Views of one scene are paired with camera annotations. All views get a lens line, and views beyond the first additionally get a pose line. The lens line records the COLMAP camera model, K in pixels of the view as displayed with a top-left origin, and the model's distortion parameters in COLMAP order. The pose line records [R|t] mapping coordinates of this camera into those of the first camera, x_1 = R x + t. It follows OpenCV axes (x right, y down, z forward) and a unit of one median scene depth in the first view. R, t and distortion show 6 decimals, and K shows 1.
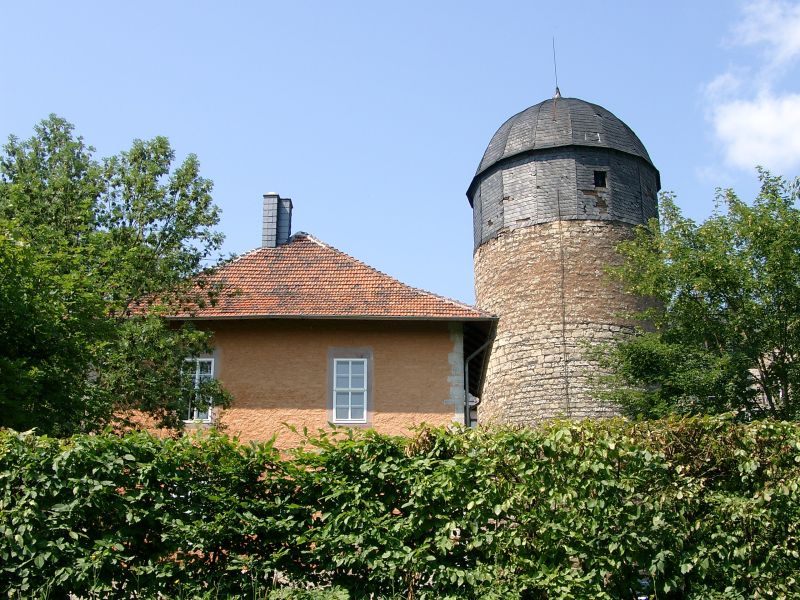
lens RADIAL K [[1048.9, 0, 400.0], [0, 1048.9, 300.0], [0, 0, 1]] dist [-0.027165, -0.020751]
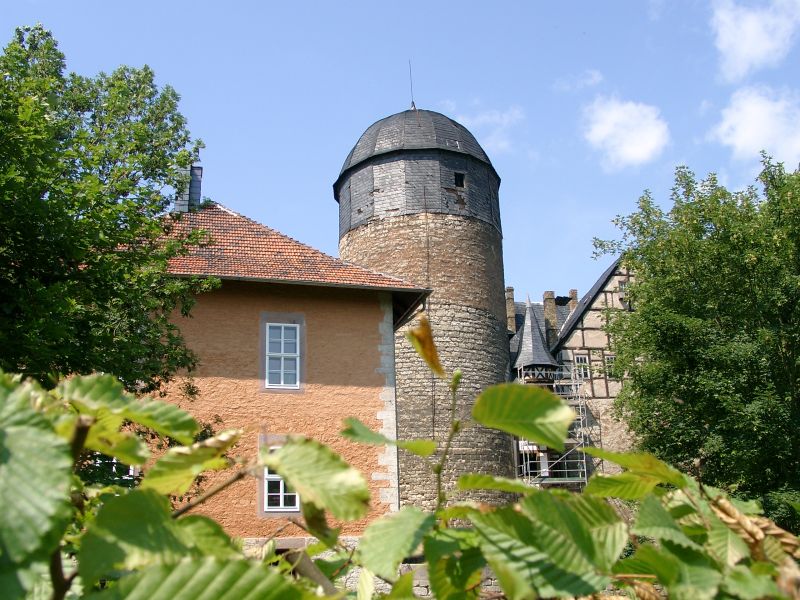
lens RADIAL K [[811.8, 0, 400.0], [0, 811.8, 300.0], [0, 0, 1]] dist [-0.134435, -0.006176]
pose [[0.964520, 0.049389, 0.259350, -0.098113], [-0.051366, 0.998680, 0.000847, 0.019047], [-0.258965, -0.014139, 0.965783, 0.163634]]
